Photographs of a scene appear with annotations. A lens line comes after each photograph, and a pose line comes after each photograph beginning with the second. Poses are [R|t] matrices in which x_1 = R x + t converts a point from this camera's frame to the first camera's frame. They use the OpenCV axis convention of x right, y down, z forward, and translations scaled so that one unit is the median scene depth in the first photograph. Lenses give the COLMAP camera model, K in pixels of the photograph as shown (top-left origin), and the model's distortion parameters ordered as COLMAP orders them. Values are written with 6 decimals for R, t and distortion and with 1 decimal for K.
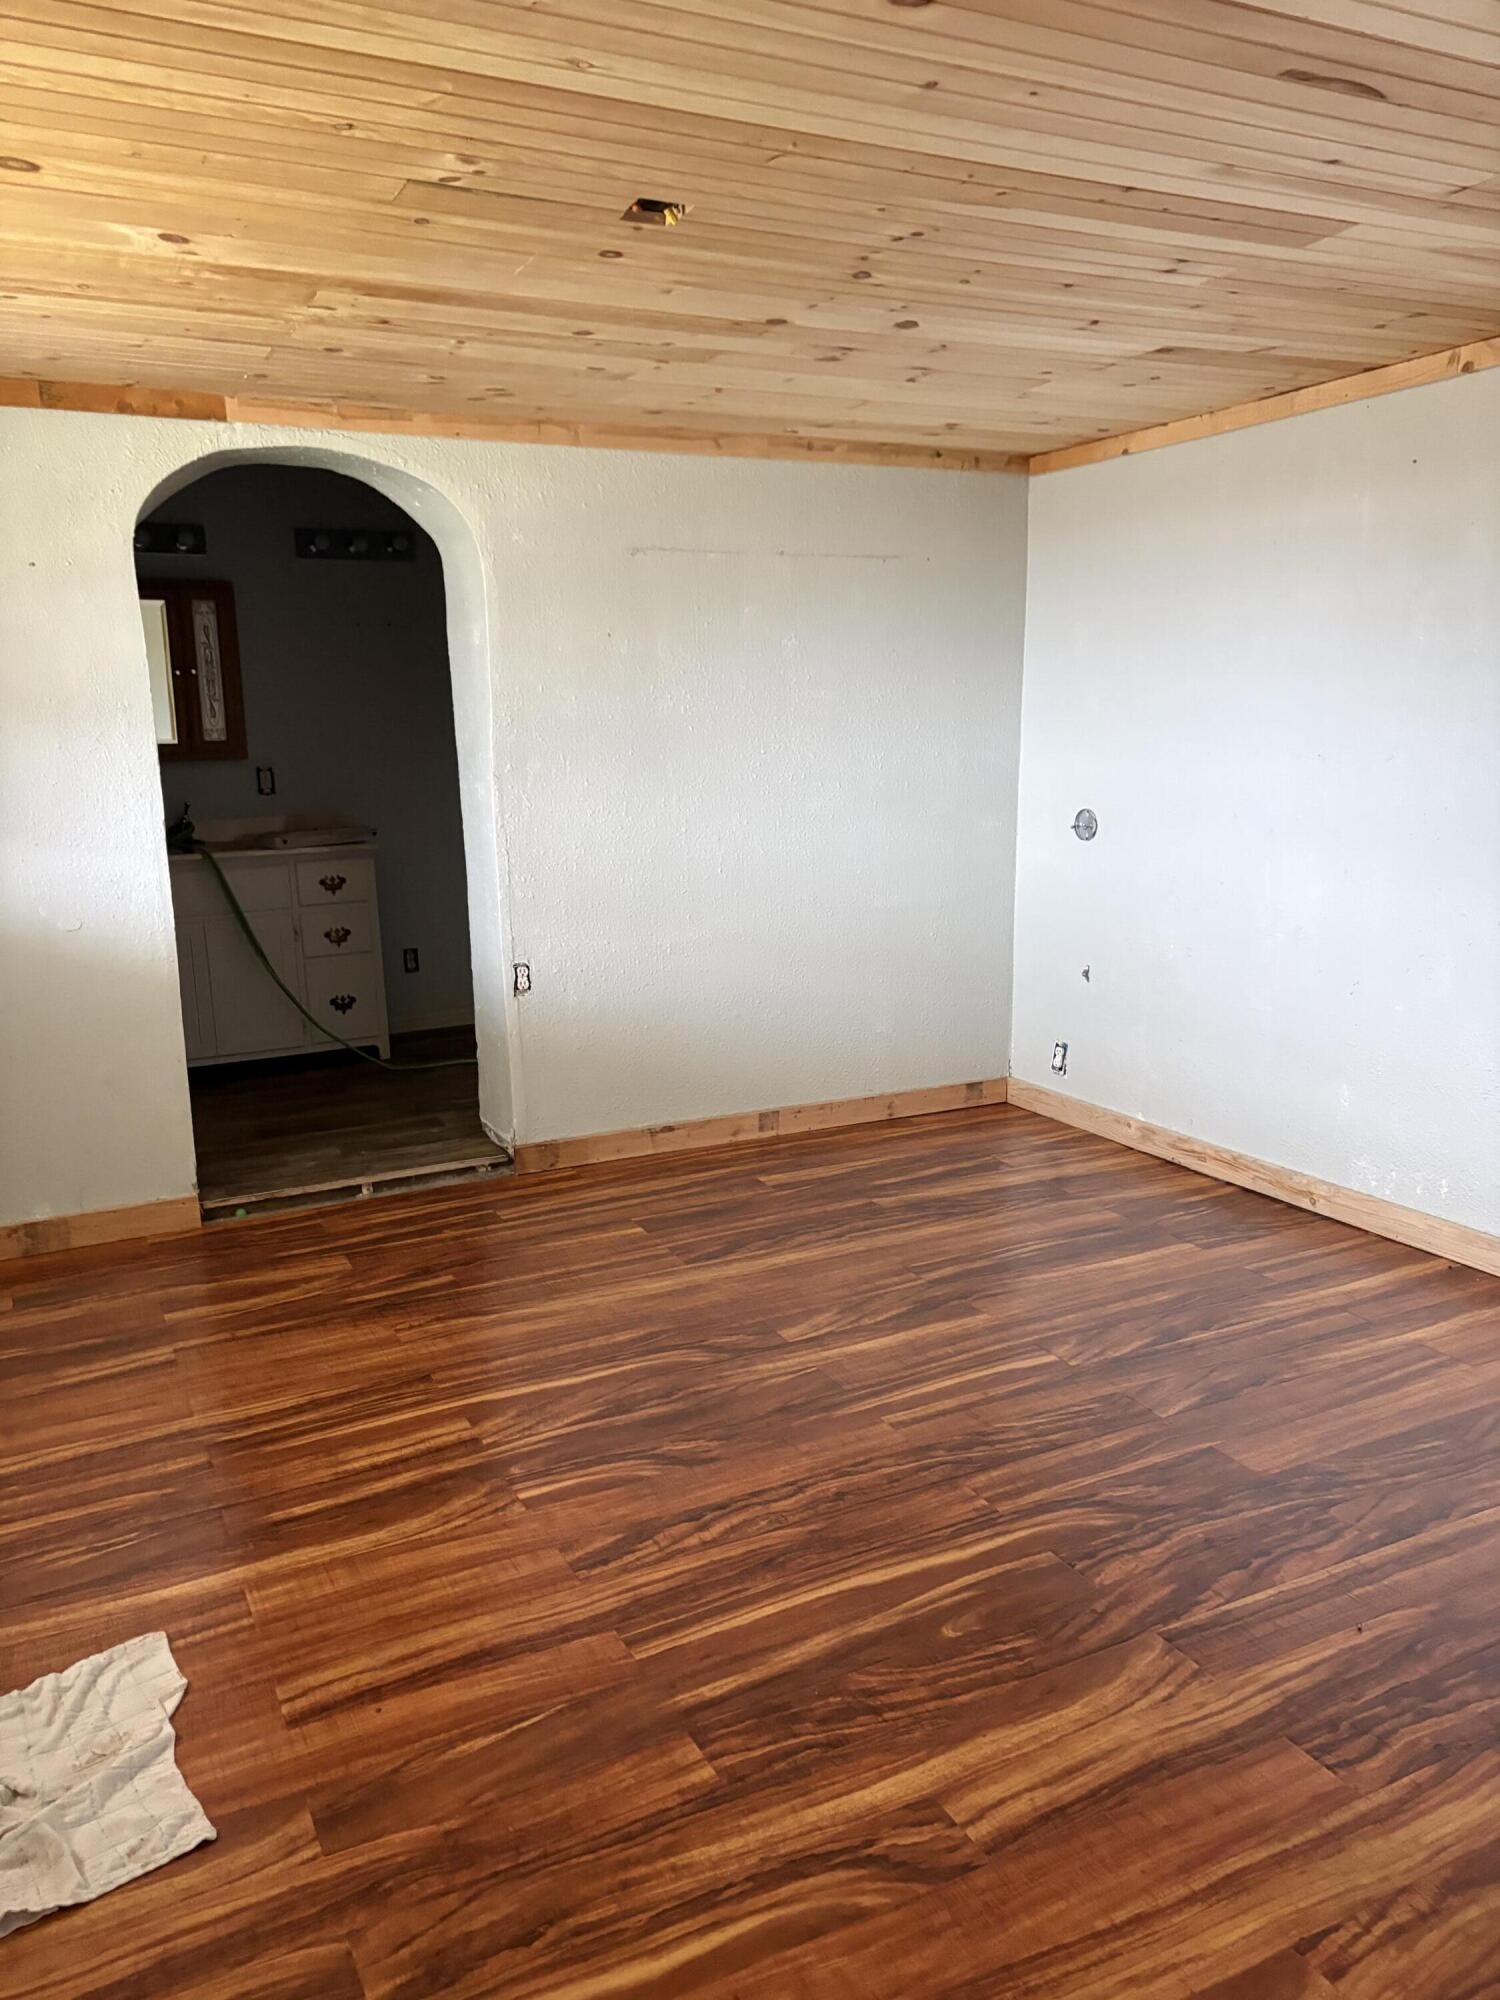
lens RADIAL K [[1496.1, 0, 750.0], [0, 1496.1, 1000.0], [0, 0, 1]] dist [0.023421, -0.005402]
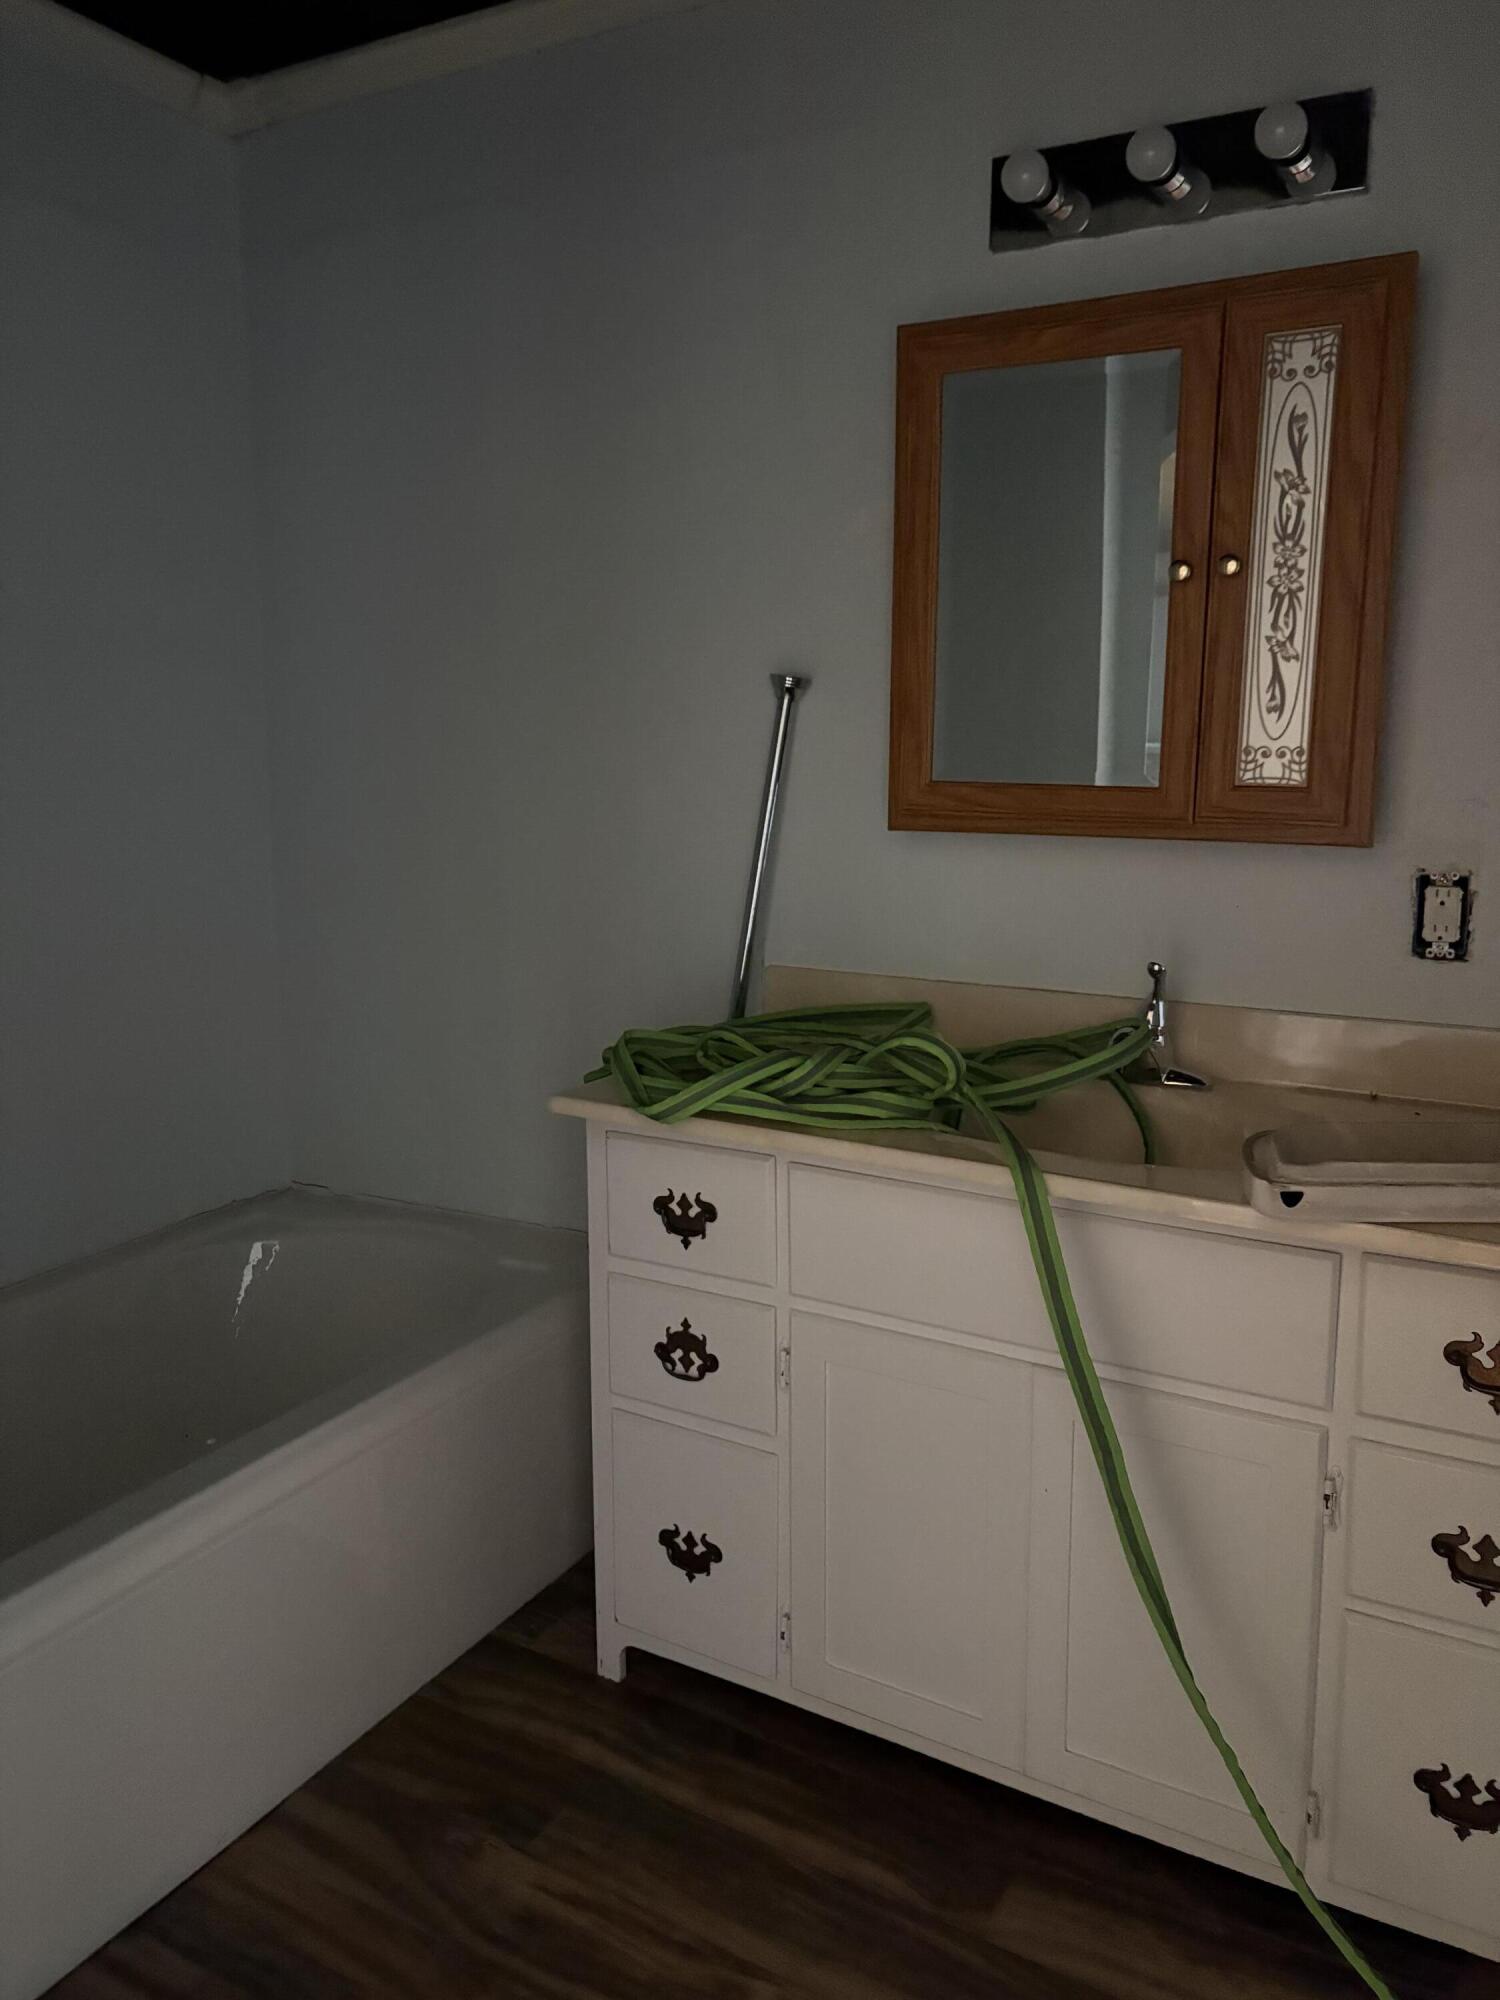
lens RADIAL K [[1496.1, 0, 750.0], [0, 1496.1, 1000.0], [0, 0, 1]] dist [0.023421, -0.005402]
pose [[0.553199, 0.157594, -0.818007, -0.149488], [-0.173281, 0.982234, 0.072048, -0.131962], [0.814828, 0.101888, 0.570678, 0.735428]]
